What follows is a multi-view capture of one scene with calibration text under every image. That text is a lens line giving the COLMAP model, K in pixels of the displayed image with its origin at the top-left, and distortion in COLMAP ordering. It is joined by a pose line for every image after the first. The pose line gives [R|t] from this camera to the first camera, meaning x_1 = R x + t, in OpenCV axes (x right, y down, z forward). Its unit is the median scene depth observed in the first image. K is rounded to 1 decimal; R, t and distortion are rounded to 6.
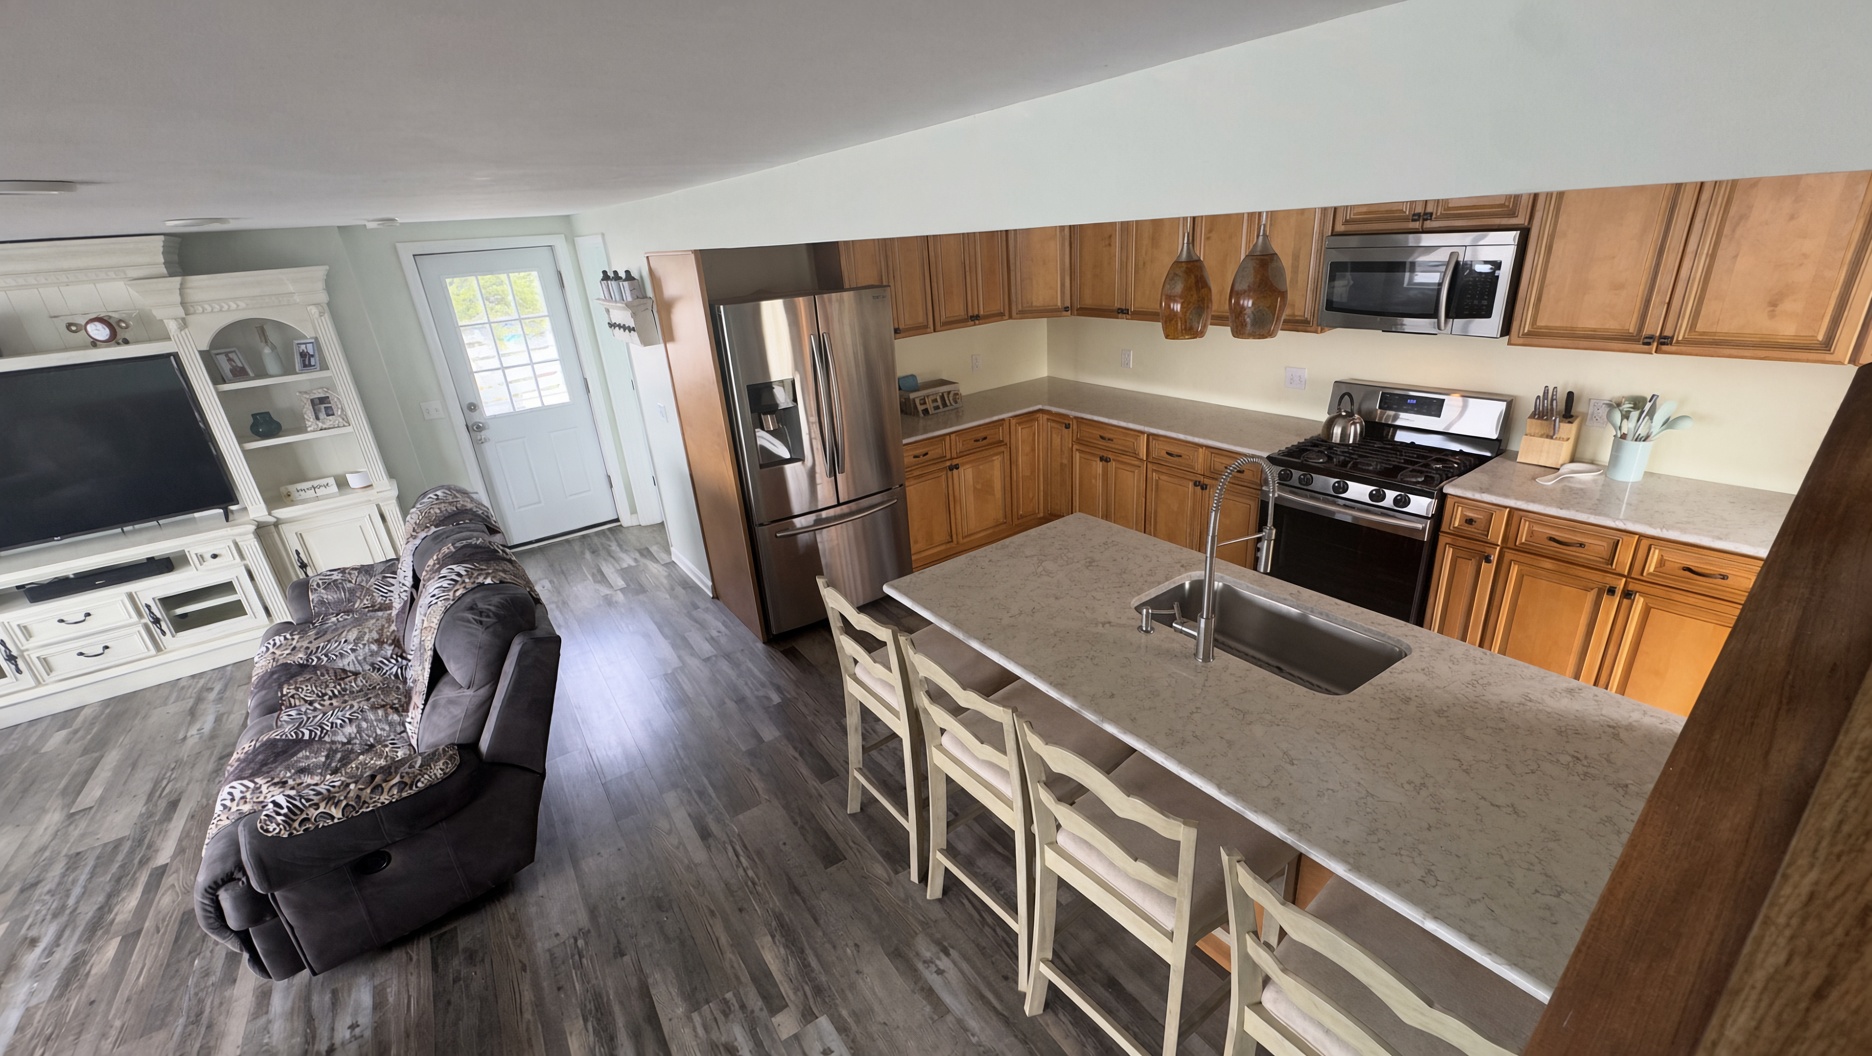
lens RADIAL K [[755.6, 0, 936.0], [0, 755.6, 528.0], [0, 0, 1]] dist [-0.011189, -0.000028]
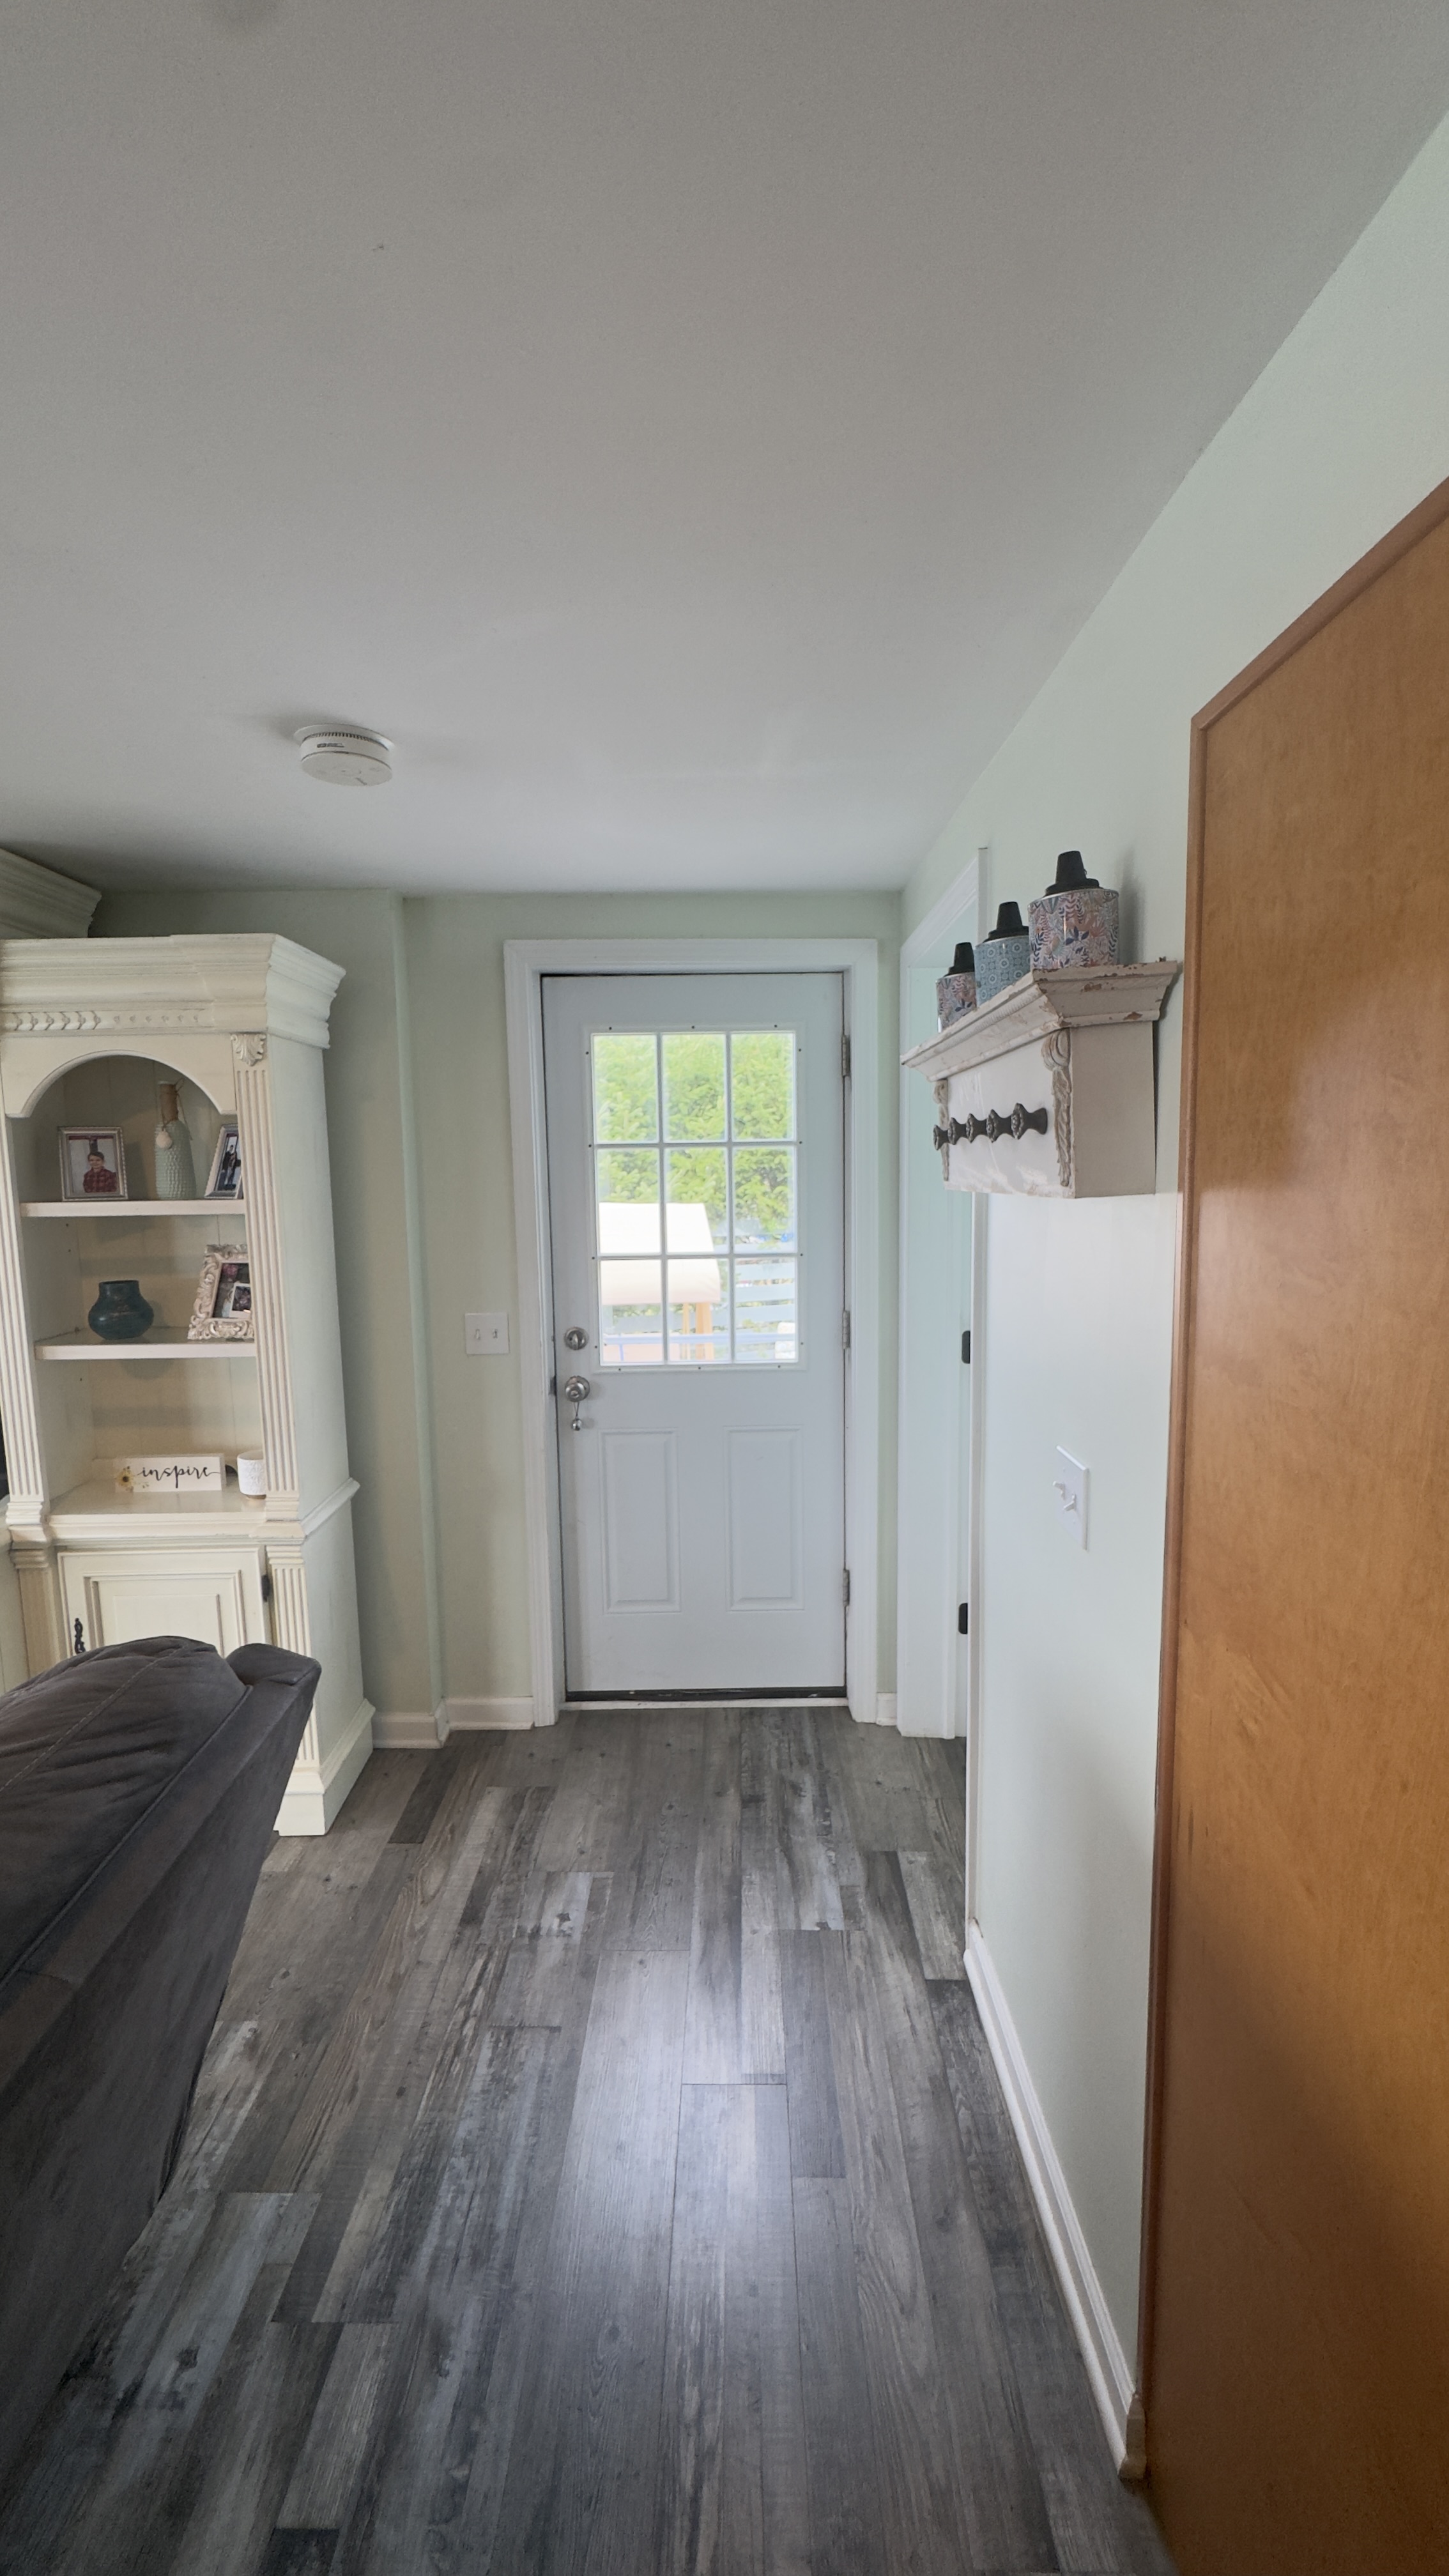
lens RADIAL K [[1039.7, 0, 724.5], [0, 1039.7, 1288.0], [0, 0, 1]] dist [-0.011189, -0.000028]
pose [[0.821053, 0.122795, -0.557488, -0.251243], [-0.251915, 0.954294, -0.160817, -0.121842], [0.512260, 0.272479, 0.814460, 0.598889]]
